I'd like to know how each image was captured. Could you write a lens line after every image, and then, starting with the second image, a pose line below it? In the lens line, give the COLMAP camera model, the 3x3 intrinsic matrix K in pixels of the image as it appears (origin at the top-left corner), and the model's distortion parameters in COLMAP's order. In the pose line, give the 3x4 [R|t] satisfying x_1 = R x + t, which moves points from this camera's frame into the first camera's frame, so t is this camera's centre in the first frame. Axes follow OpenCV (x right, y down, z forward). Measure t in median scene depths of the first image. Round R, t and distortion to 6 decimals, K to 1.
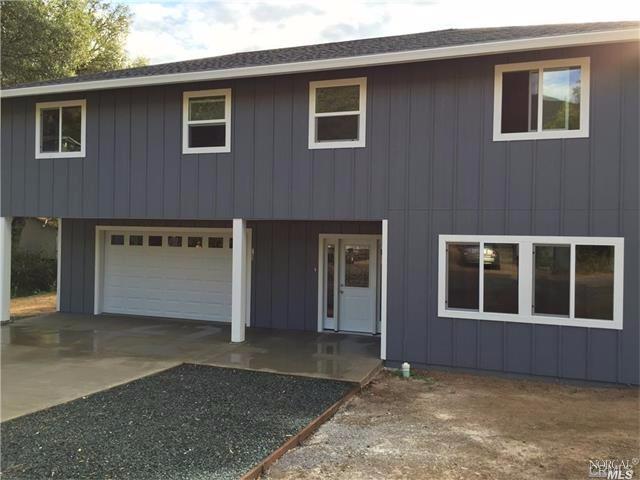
lens RADIAL K [[560.1, 0, 318.1], [0, 560.1, 236.4], [0, 0, 1]] dist [0.051984, -0.045426]
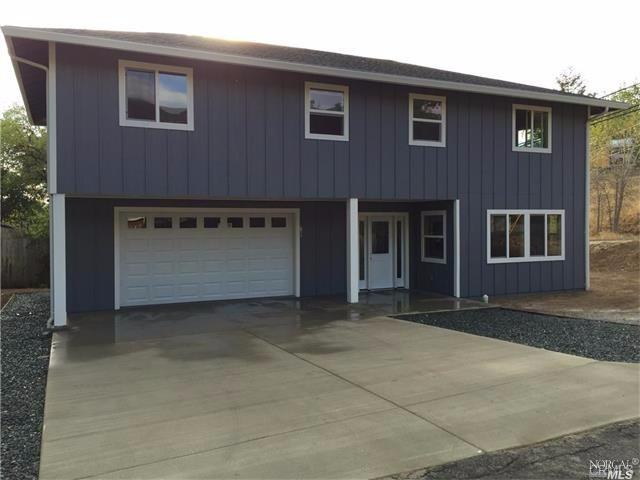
lens RADIAL K [[560.1, 0, 288.5], [0, 560.1, 235.9], [0, 0, 1]] dist [0.051984, -0.045426]
pose [[0.699498, -0.035808, 0.713737, -1.177218], [0.025741, 0.999358, 0.024911, 0.015070], [-0.714171, 0.000947, 0.699971, 0.299932]]
